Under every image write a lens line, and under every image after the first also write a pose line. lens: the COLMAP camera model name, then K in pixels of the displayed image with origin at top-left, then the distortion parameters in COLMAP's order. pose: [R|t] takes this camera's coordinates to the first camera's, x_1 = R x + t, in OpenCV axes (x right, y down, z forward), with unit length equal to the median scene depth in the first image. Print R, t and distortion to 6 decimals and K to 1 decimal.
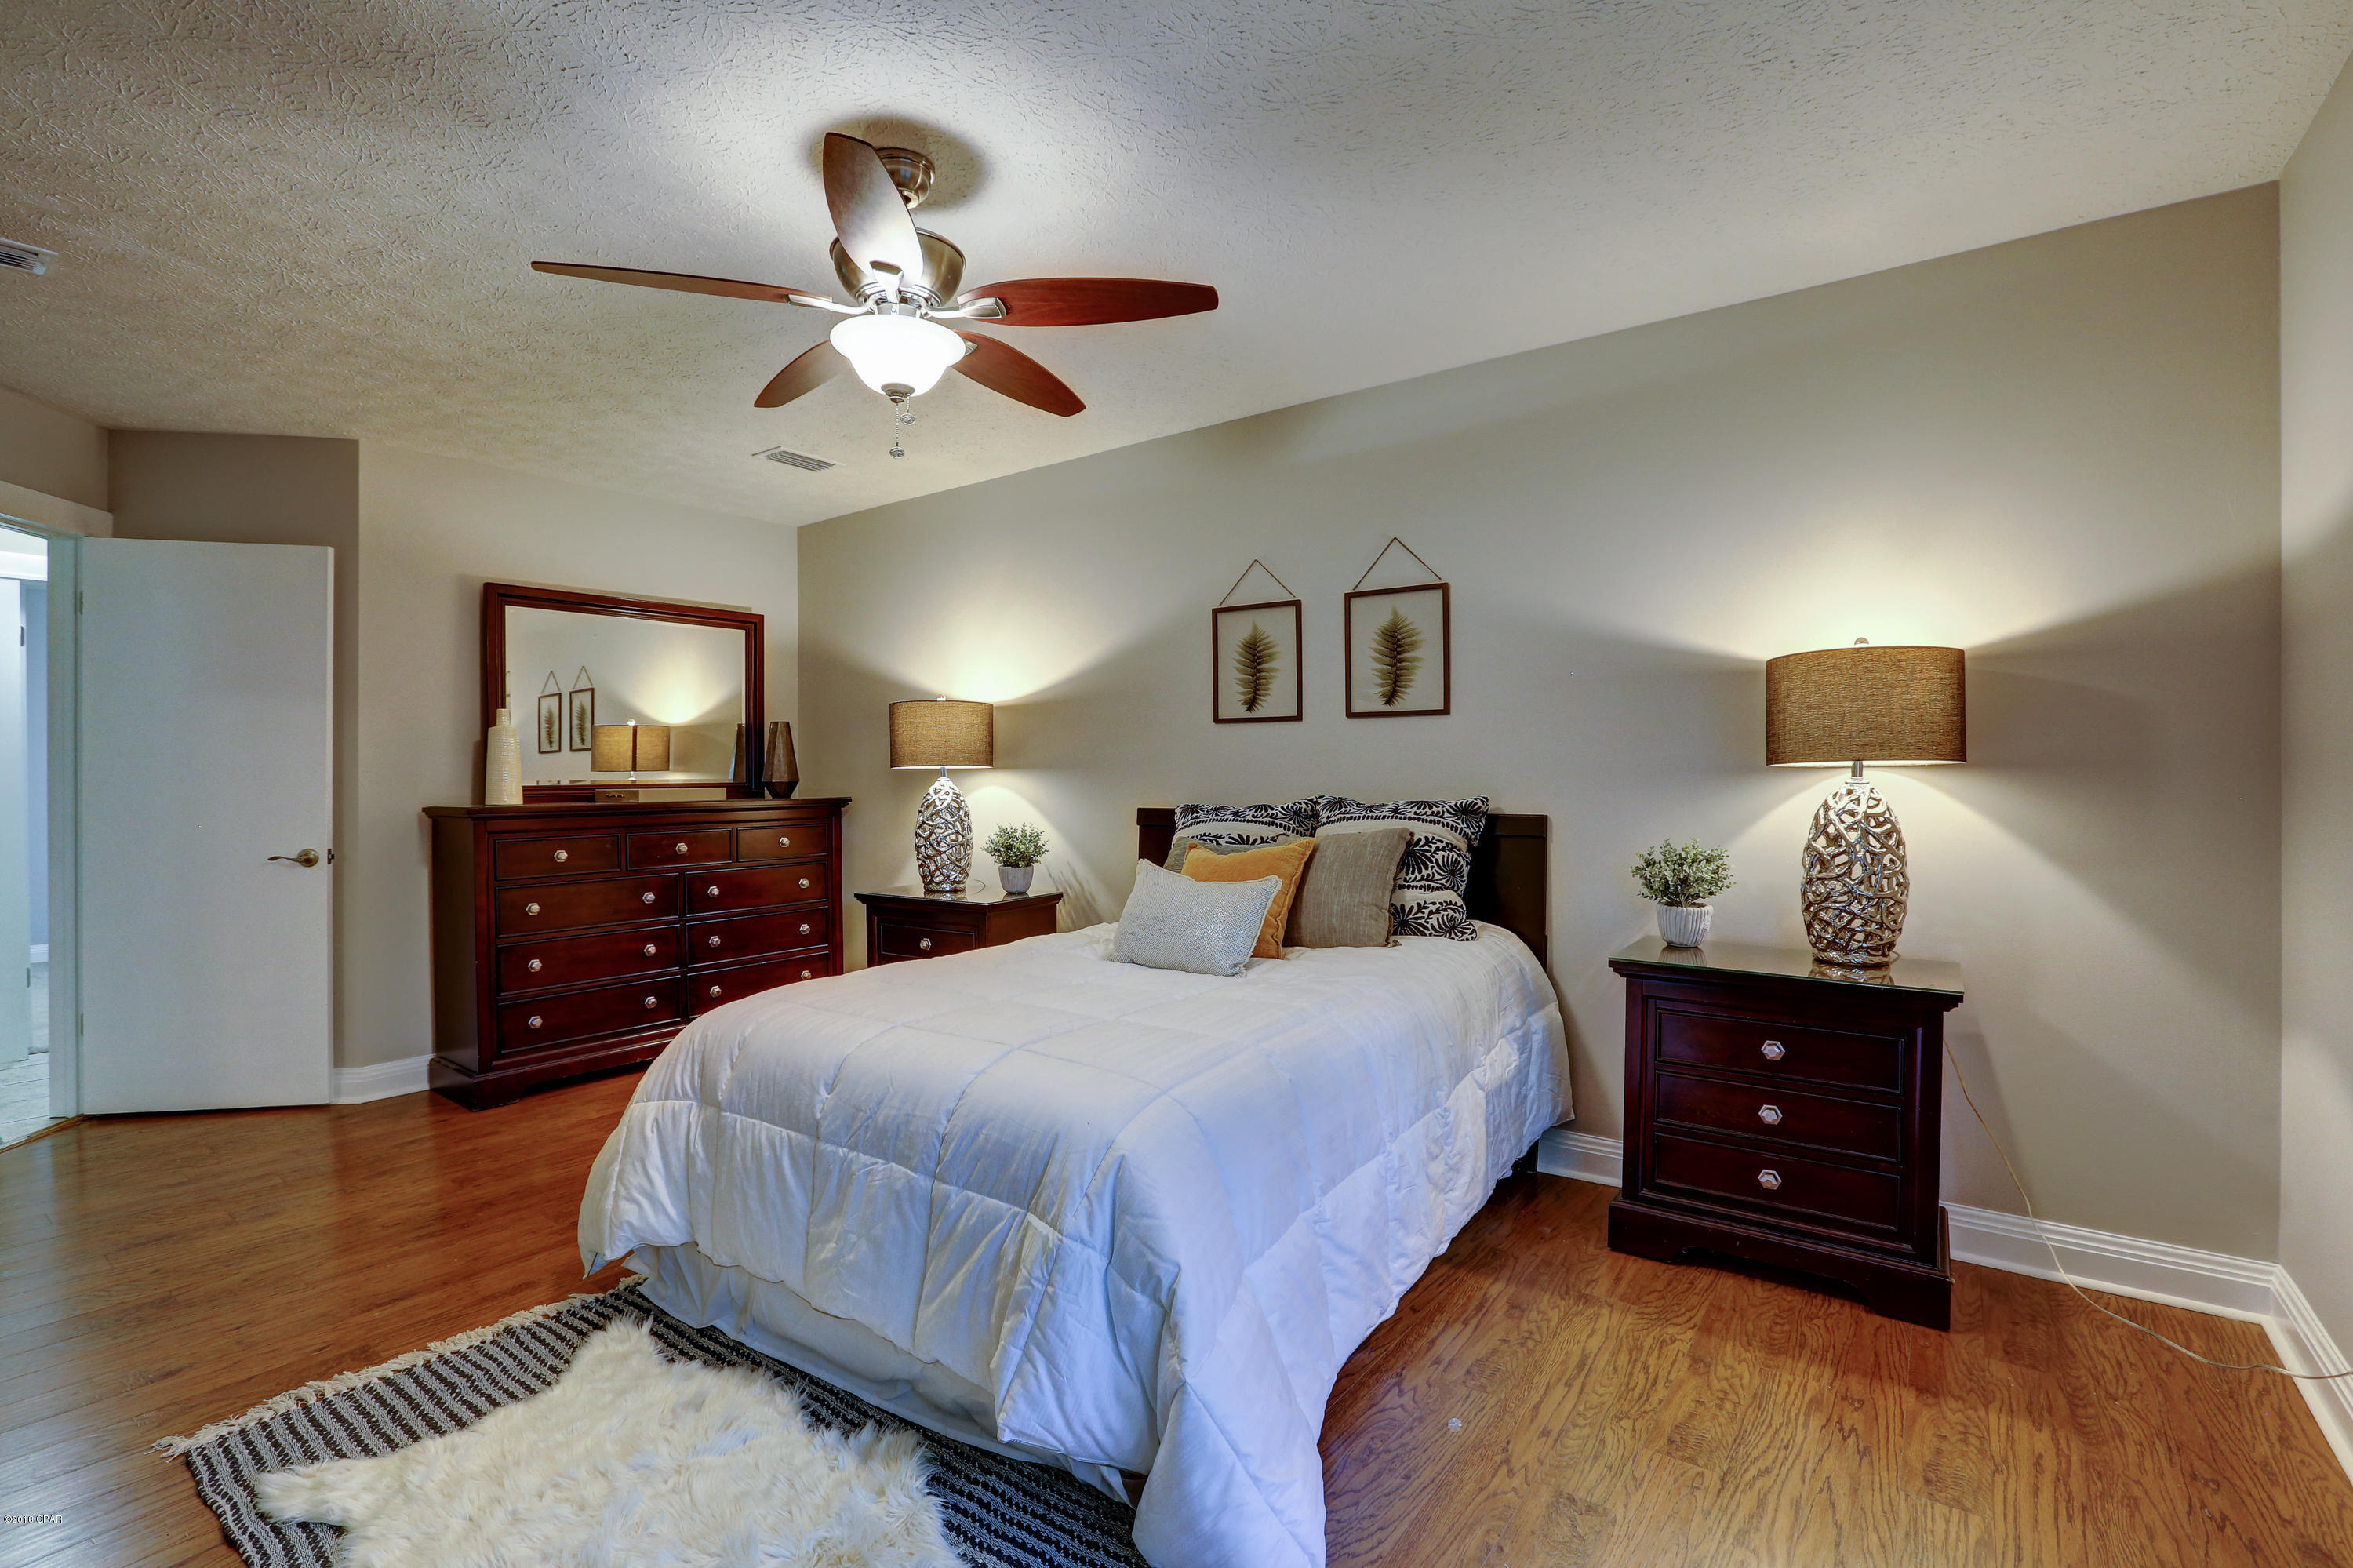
lens RADIAL K [[1078.2, 0, 1171.9], [0, 1078.2, 781.6], [0, 0, 1]] dist [-0.041007, 0.010557]
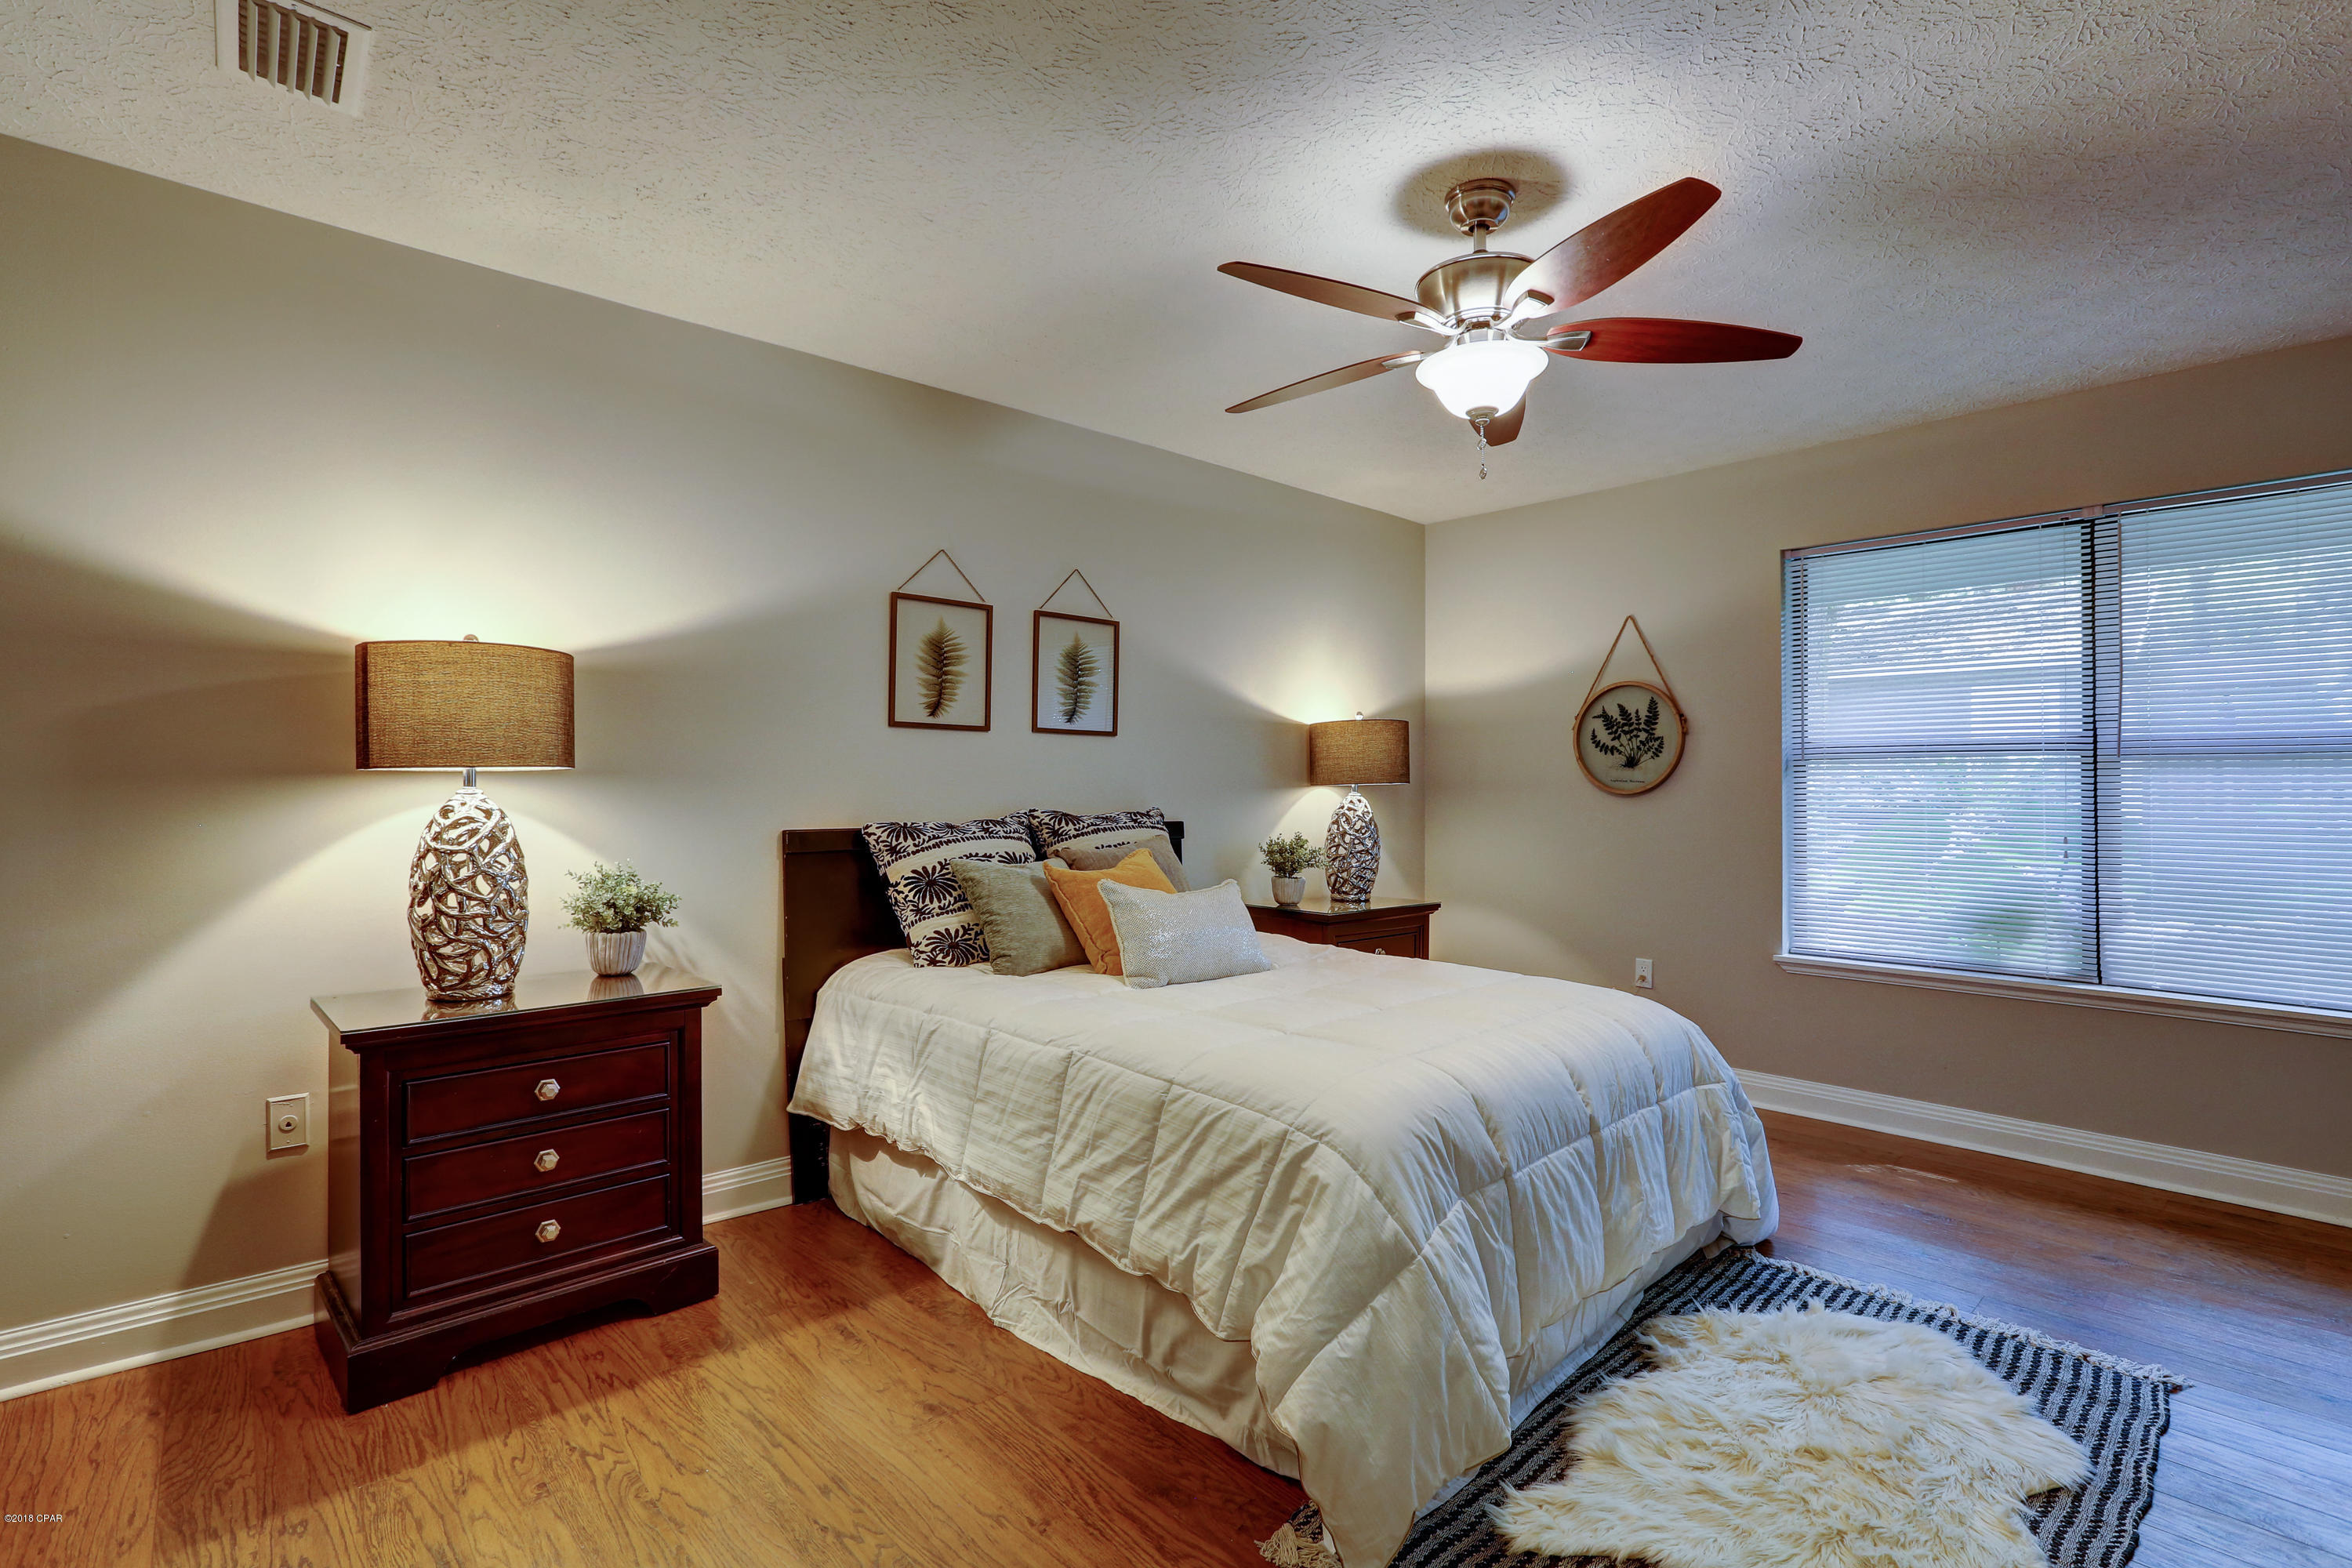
lens RADIAL K [[1077.7, 0, 1178.3], [0, 1077.7, 779.8], [0, 0, 1]] dist [-0.041007, 0.010557]
pose [[0.196518, 0.010178, 0.980447, -0.832044], [-0.000742, 0.999947, -0.010232, -0.004178], [-0.980500, 0.001283, 0.196515, 0.685342]]
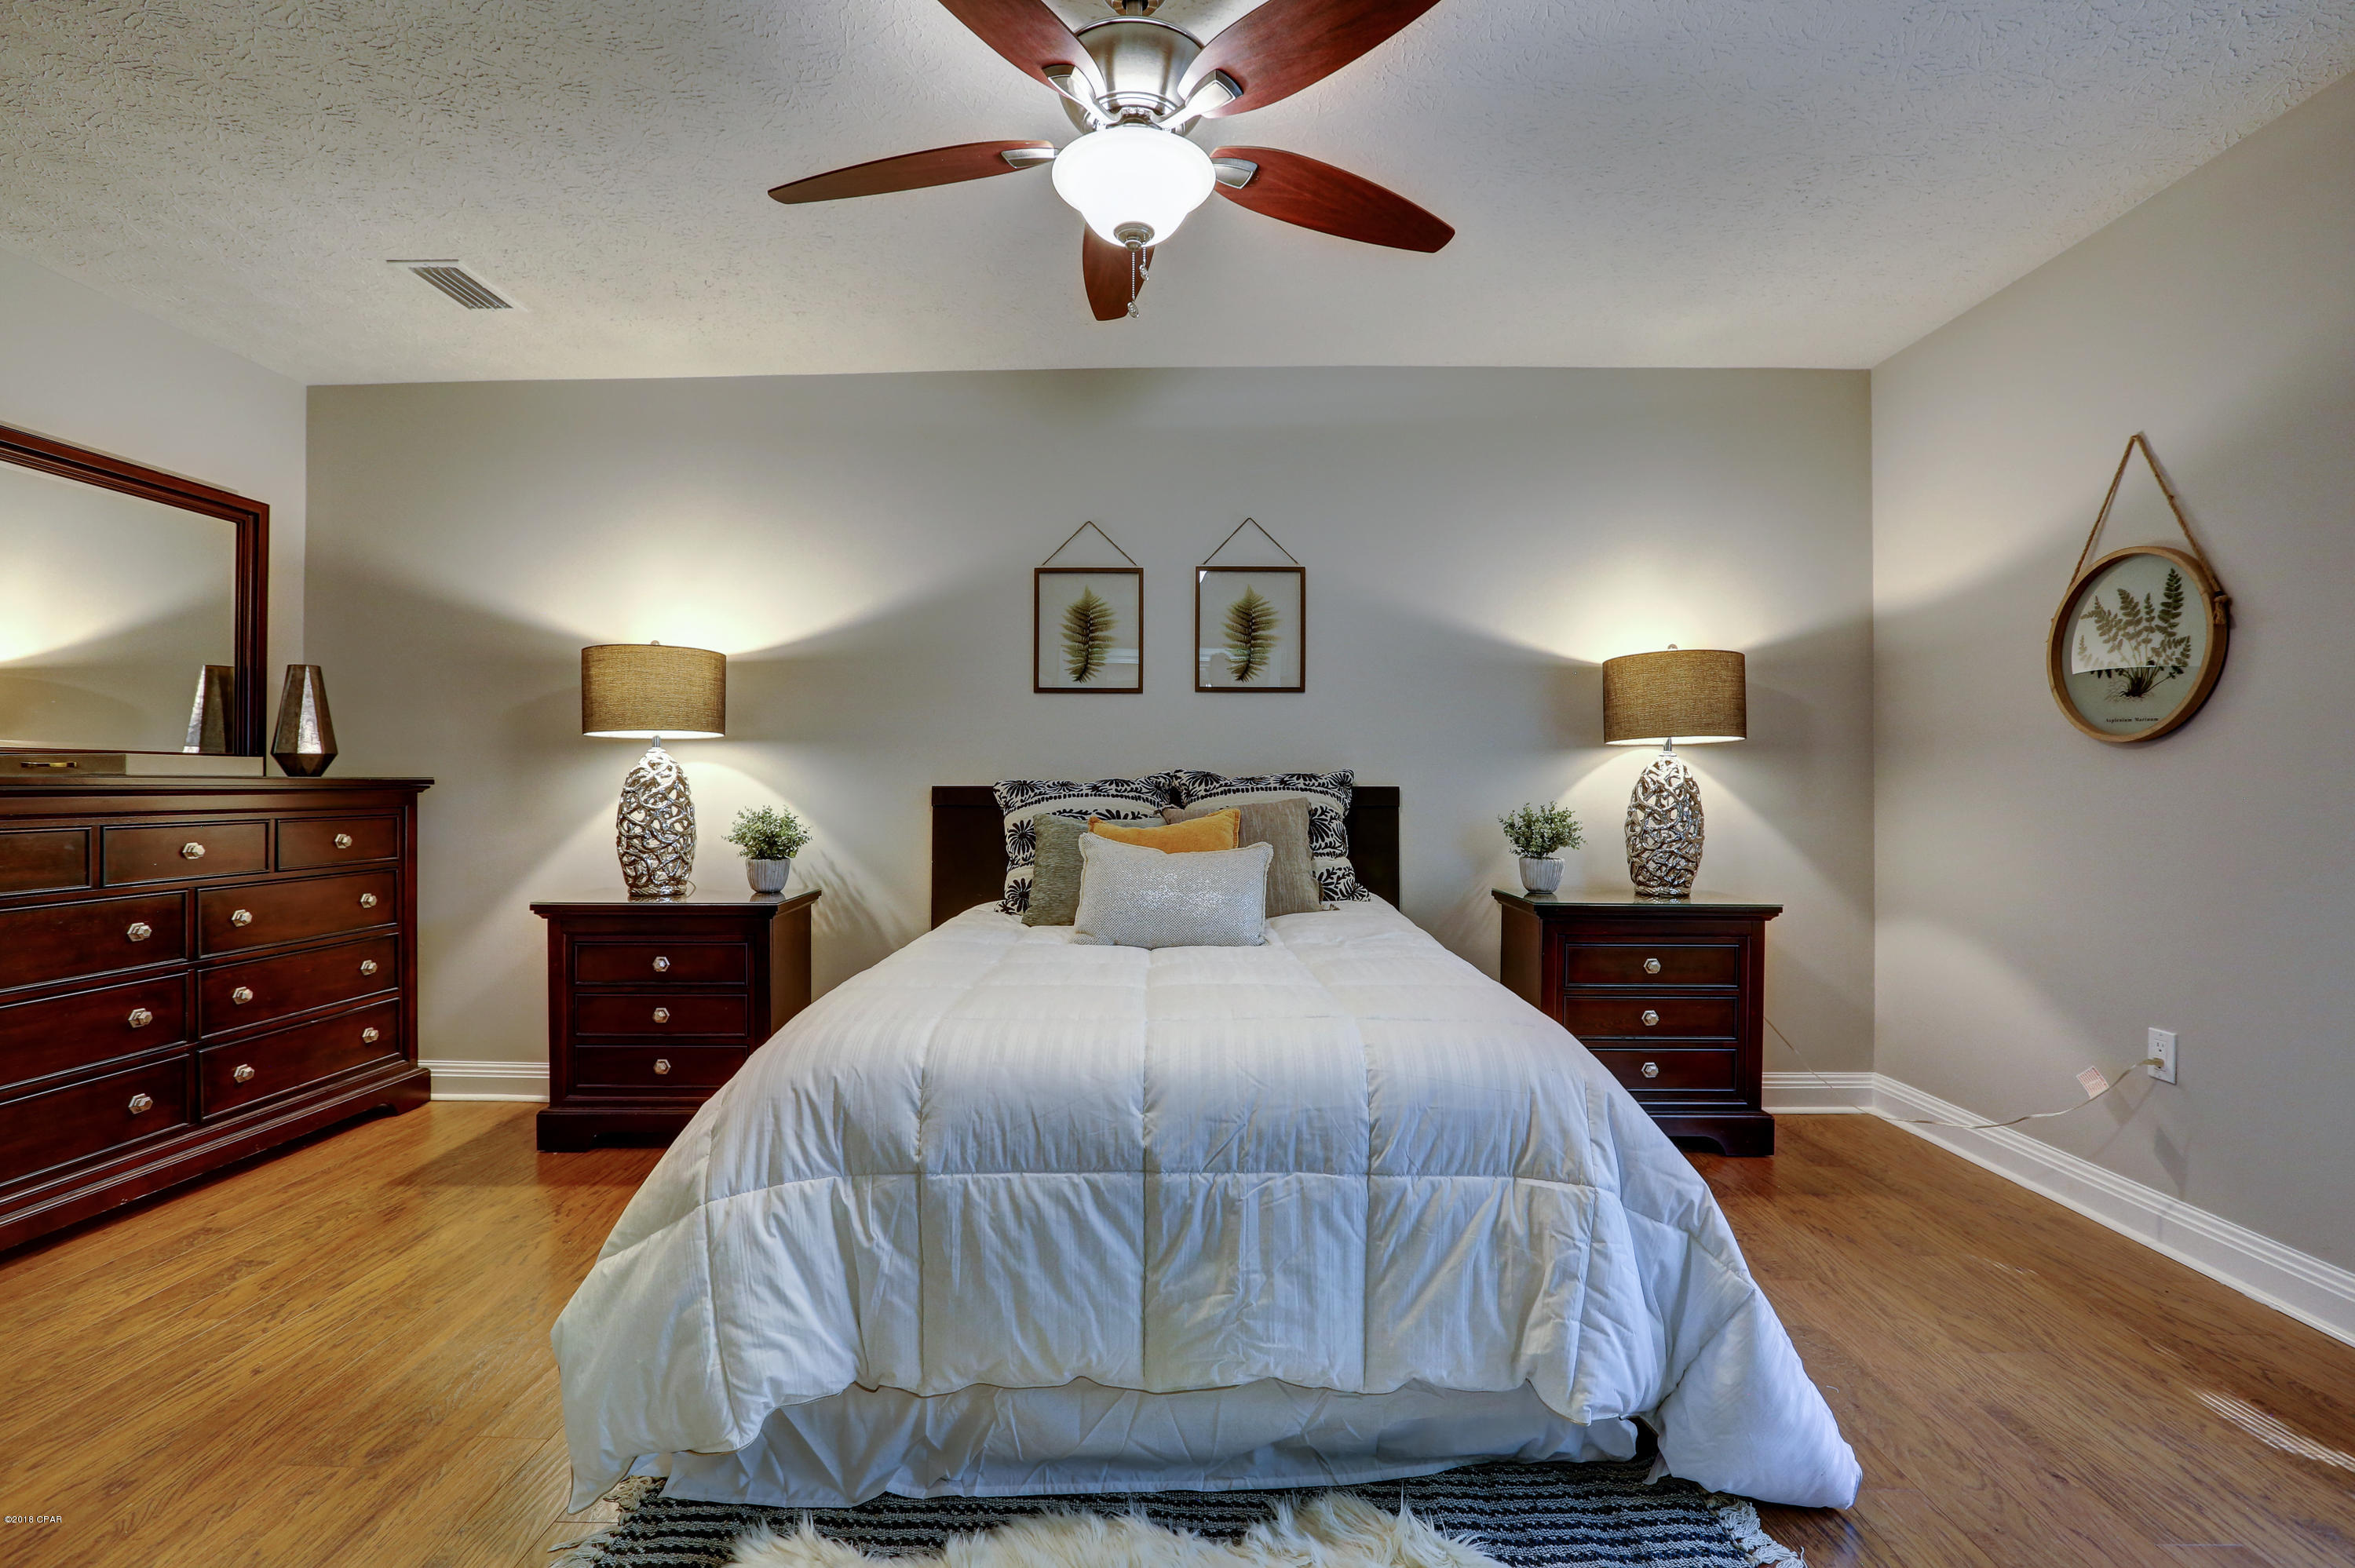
lens RADIAL K [[1078.9, 0, 1189.8], [0, 1078.9, 777.8], [0, 0, 1]] dist [-0.041007, 0.010557]
pose [[0.814492, 0.009383, 0.580099, -0.429596], [-0.001305, 0.999896, -0.014342, 0.035066], [-0.580173, 0.010924, 0.814420, 0.200149]]
